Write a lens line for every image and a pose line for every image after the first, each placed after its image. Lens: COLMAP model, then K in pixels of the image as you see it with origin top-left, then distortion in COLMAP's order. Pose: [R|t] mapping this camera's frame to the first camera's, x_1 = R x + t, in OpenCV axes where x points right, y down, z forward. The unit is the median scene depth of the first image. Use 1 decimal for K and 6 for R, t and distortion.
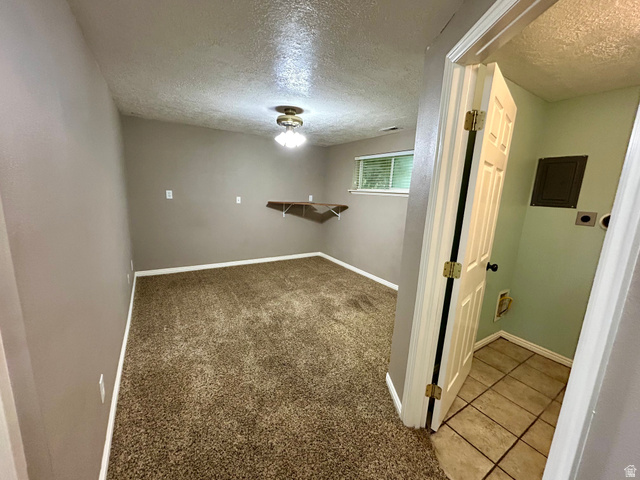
lens RADIAL K [[257.8, 0, 318.5], [0, 257.8, 239.8], [0, 0, 1]] dist [-0.003936, -0.000660]
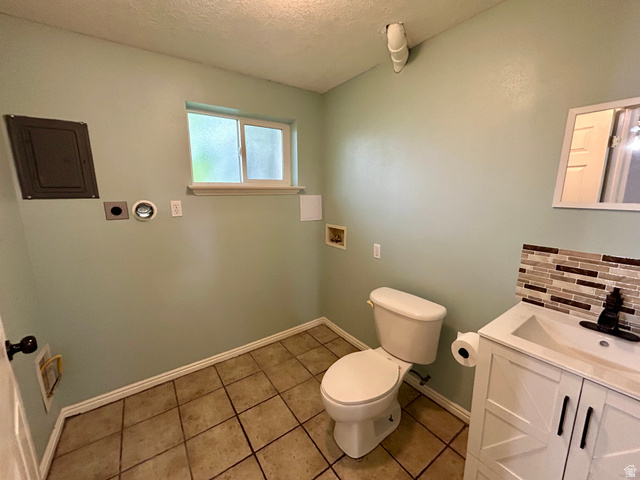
lens RADIAL K [[257.8, 0, 320.0], [0, 257.8, 241.2], [0, 0, 1]] dist [-0.003936, -0.000660]
pose [[-0.055162, -0.236792, 0.969993, 0.231233], [0.184210, 0.952383, 0.242968, -0.066123], [-0.981338, 0.192085, -0.008916, 0.407223]]
